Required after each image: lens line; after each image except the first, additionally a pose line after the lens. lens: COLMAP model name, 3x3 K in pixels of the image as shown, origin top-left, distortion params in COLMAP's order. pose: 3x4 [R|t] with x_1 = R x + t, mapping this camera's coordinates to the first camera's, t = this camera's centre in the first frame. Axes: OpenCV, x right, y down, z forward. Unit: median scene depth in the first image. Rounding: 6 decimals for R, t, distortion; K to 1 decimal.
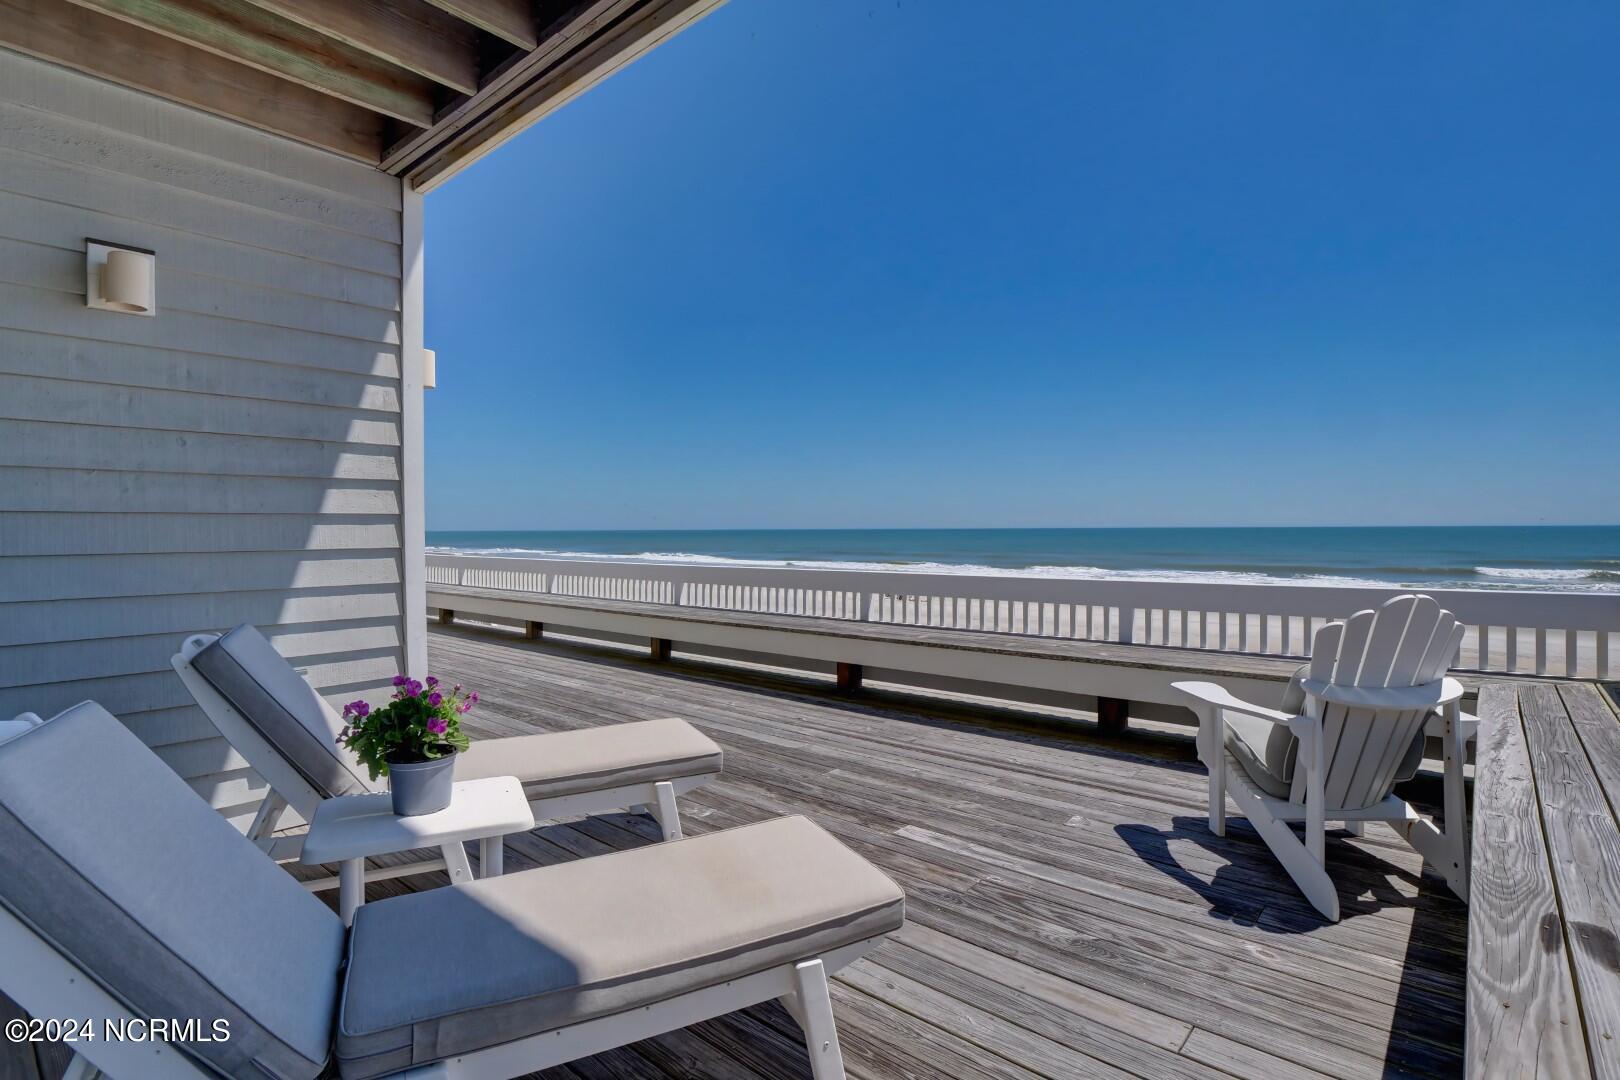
lens RADIAL K [[784.5, 0, 806.8], [0, 784.5, 538.4], [0, 0, 1]] dist [0.000033, -0.000004]
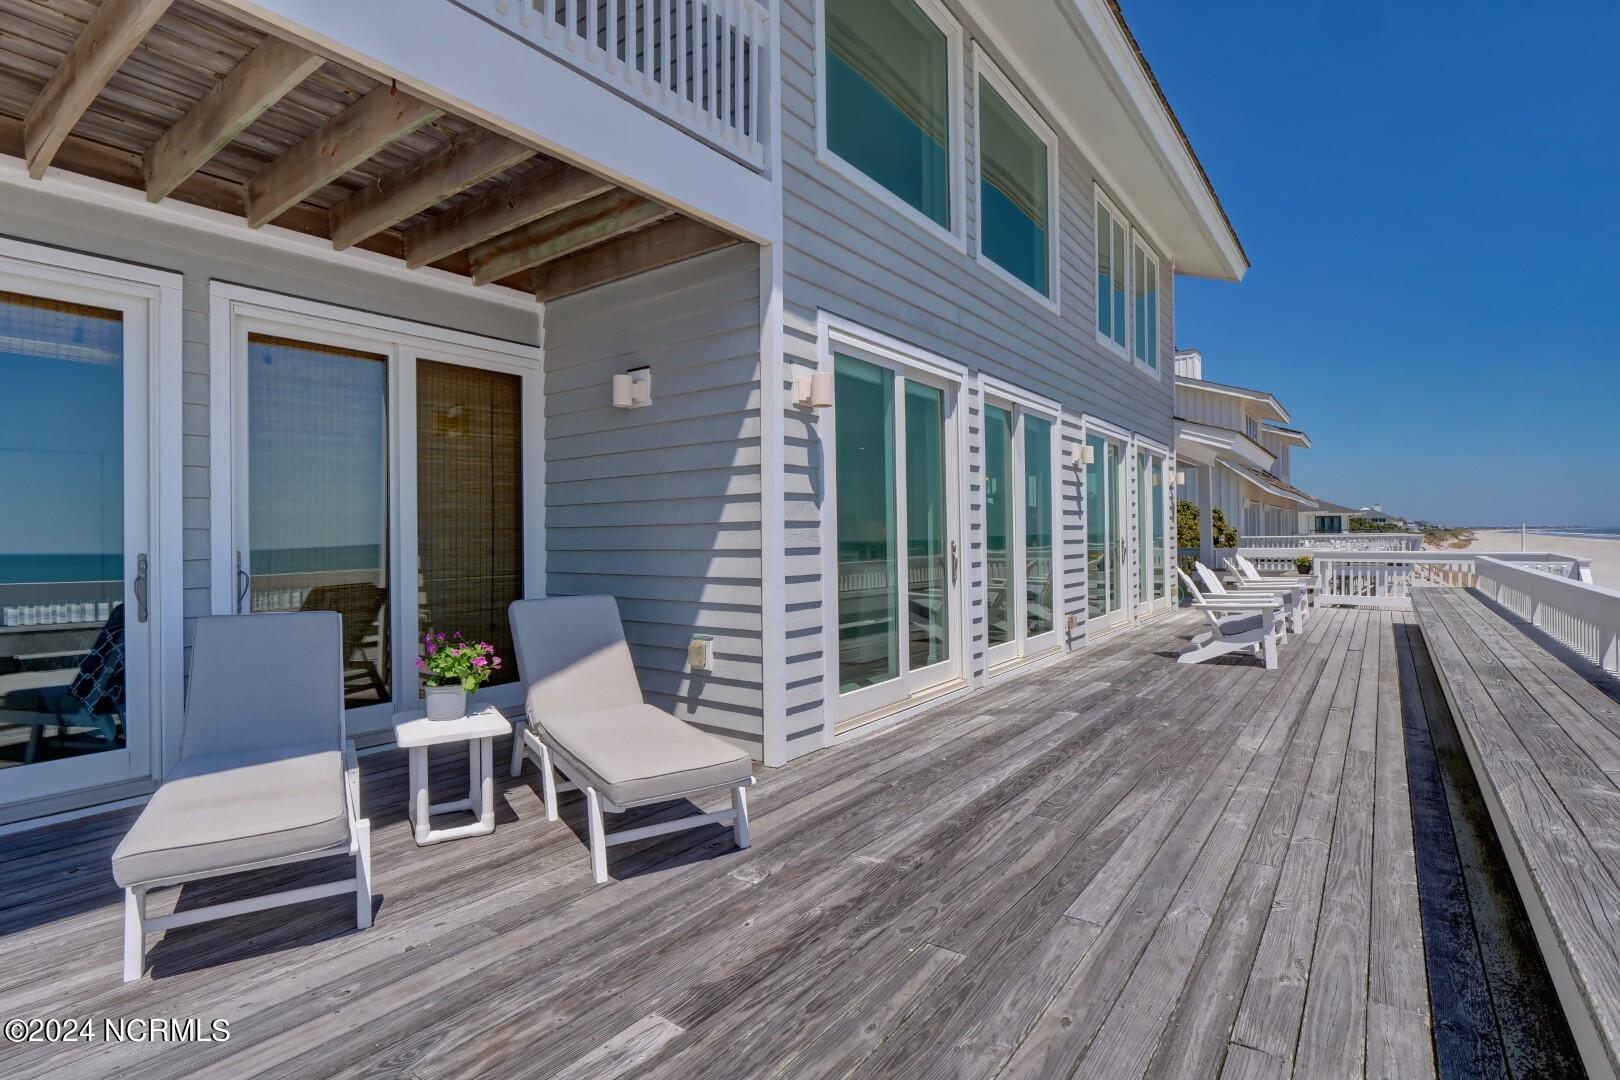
lens RADIAL K [[784.5, 0, 806.8], [0, 784.5, 534.6], [0, 0, 1]] dist [0.000033, -0.000004]
pose [[0.085039, 0.001922, -0.996376, 0.677285], [0.003403, 0.999992, 0.002220, -0.012518], [0.996372, -0.003579, 0.085032, 0.961611]]
